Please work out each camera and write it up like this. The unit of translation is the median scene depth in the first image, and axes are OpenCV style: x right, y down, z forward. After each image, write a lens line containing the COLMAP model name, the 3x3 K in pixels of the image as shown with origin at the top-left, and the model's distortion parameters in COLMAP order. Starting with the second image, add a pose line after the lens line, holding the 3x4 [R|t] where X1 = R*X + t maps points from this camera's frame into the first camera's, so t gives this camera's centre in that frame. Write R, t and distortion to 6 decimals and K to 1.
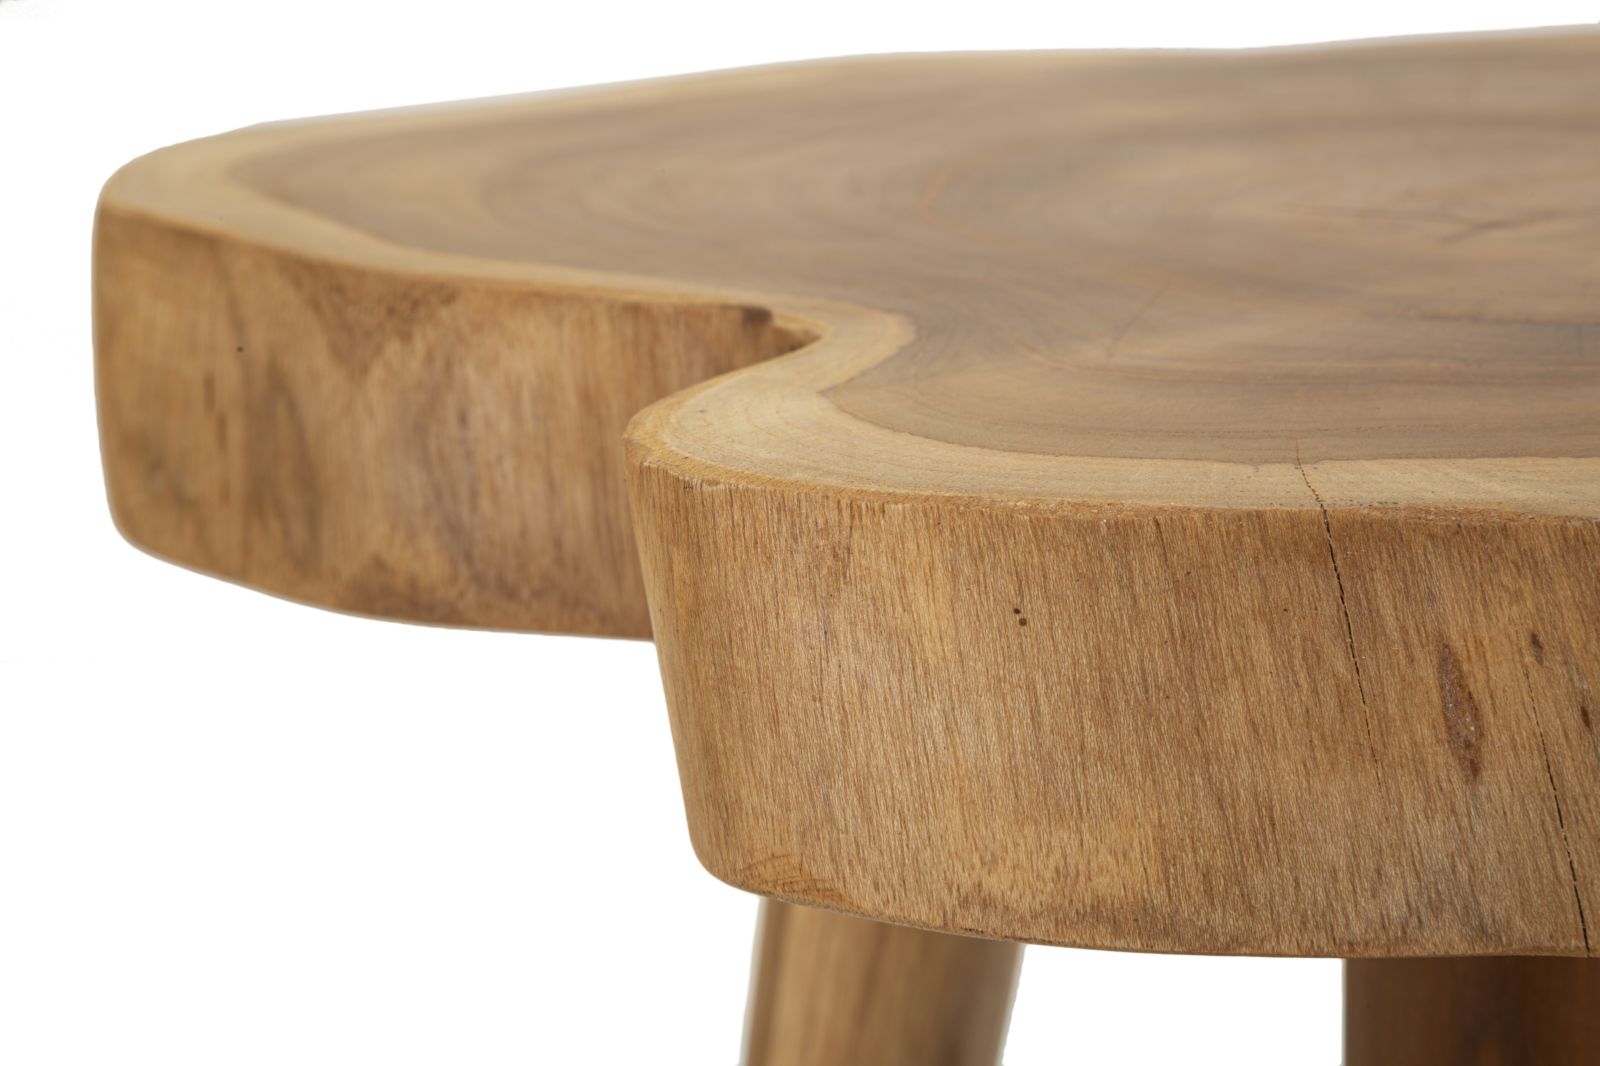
lens RADIAL K [[3617.4, 0, 800.0], [0, 3617.4, 533.0], [0, 0, 1]] dist [0.117132, 0.219161]
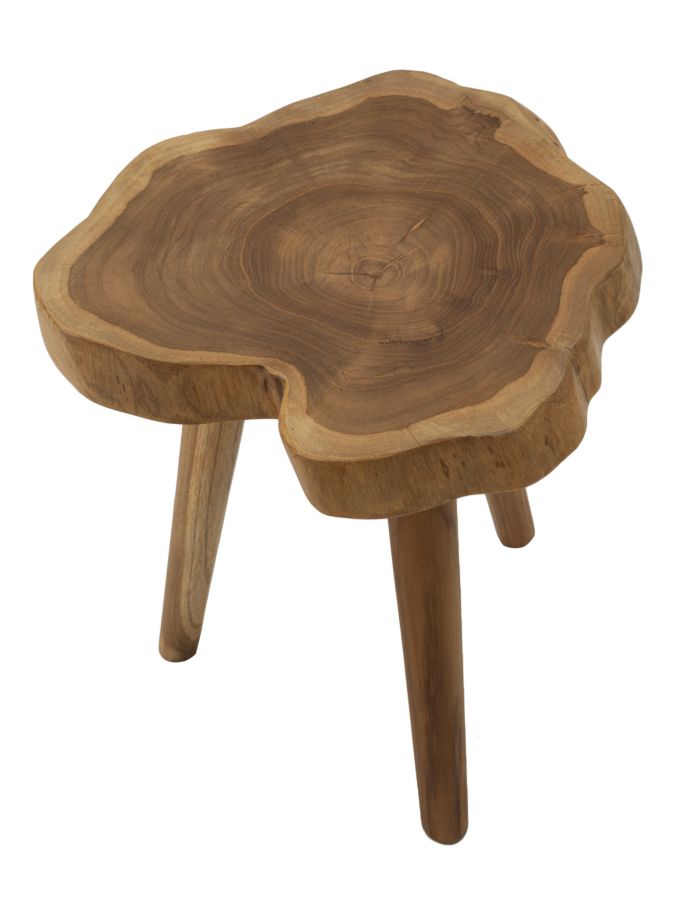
lens RADIAL K [[2060.8, 0, 346.0], [0, 2060.8, 450.0], [0, 0, 1]] dist [0.037418, 0.079282]
pose [[0.904228, -0.316316, 0.286907, -0.917620], [0.127672, 0.841343, 0.525207, -1.745476], [-0.407518, -0.438277, 0.801151, -1.643625]]
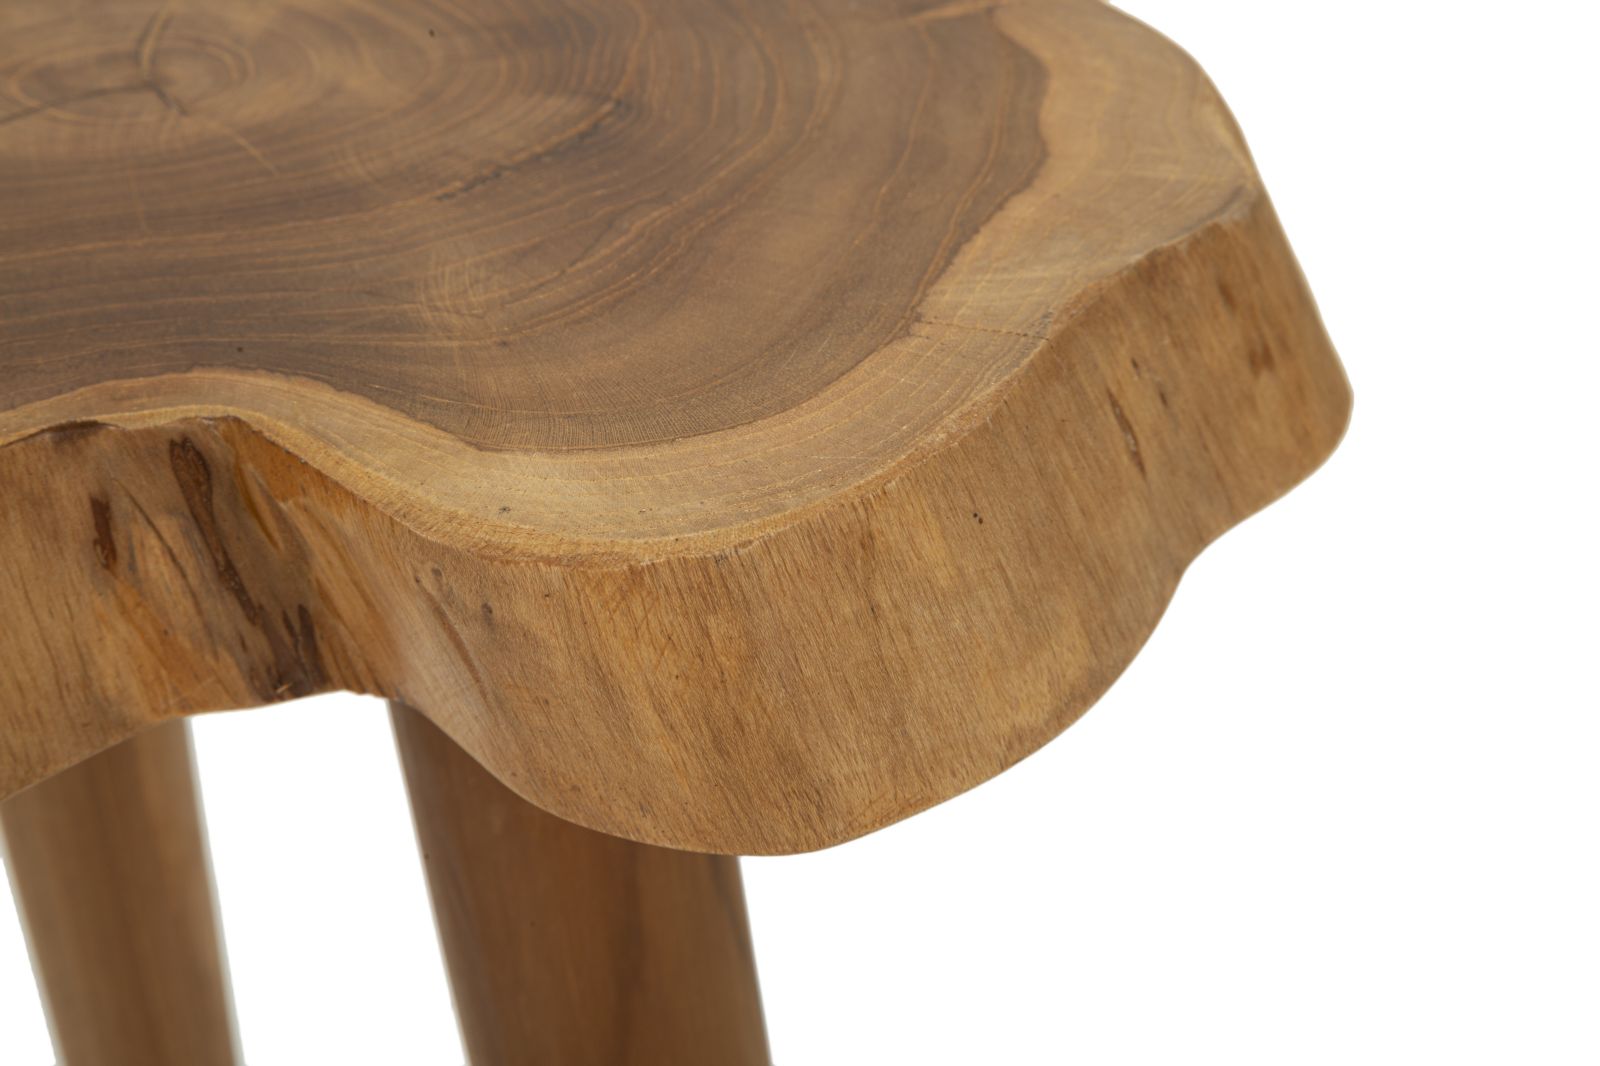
lens RADIAL K [[3757.5, 0, 800.0], [0, 3757.5, 533.0], [0, 0, 1]] dist [0.247852, 0.548890]
pose [[0.330528, -0.442489, 0.833639, -0.980988], [0.257766, 0.892025, 0.371279, -0.441873], [-0.907914, 0.092166, 0.408898, 0.510552]]
